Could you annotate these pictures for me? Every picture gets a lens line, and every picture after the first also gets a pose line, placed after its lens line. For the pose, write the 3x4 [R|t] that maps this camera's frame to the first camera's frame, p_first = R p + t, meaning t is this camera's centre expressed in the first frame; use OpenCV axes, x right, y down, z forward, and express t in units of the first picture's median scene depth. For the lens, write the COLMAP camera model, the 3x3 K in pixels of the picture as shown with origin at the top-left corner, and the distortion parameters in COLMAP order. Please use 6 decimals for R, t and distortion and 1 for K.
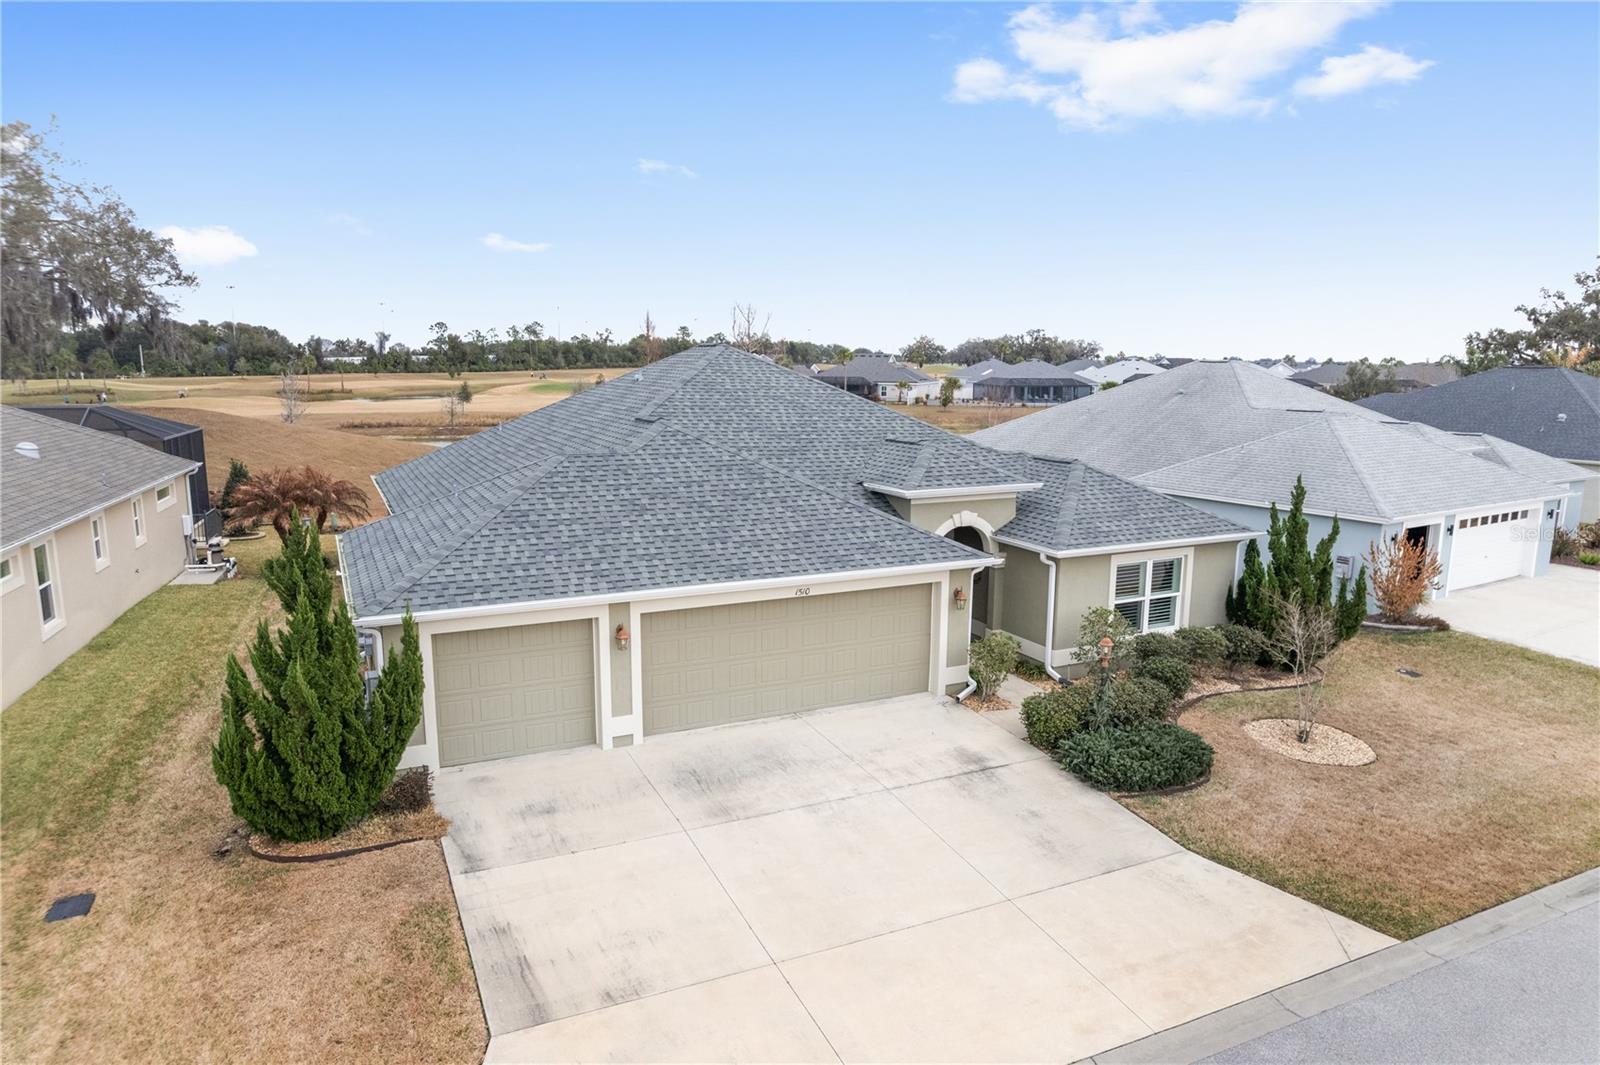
lens RADIAL K [[1027.4, 0, 806.1], [0, 1027.4, 543.1], [0, 0, 1]] dist [-0.082469, 0.074207]
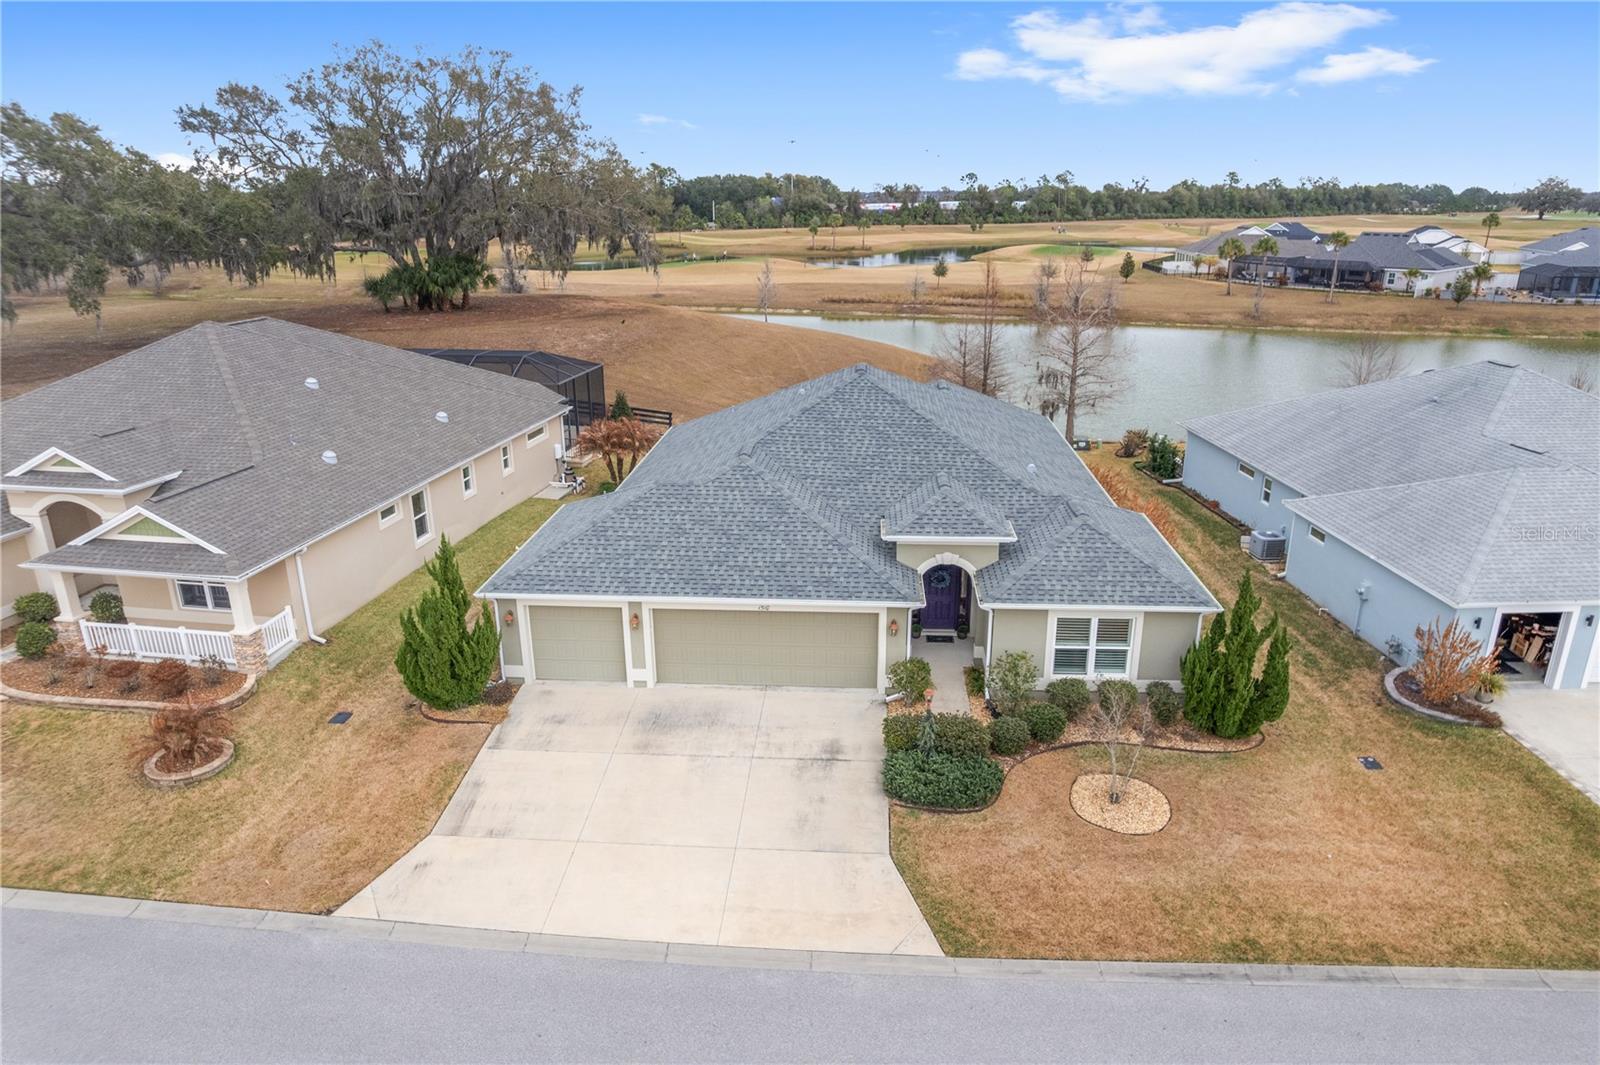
lens RADIAL K [[1027.4, 0, 803.7], [0, 1027.4, 547.4], [0, 0, 1]] dist [-0.082469, 0.074207]
pose [[0.869119, 0.152488, -0.470510, 0.609115], [-0.077900, 0.981617, 0.174239, -0.249678], [0.488430, -0.114782, 0.865021, -0.173995]]
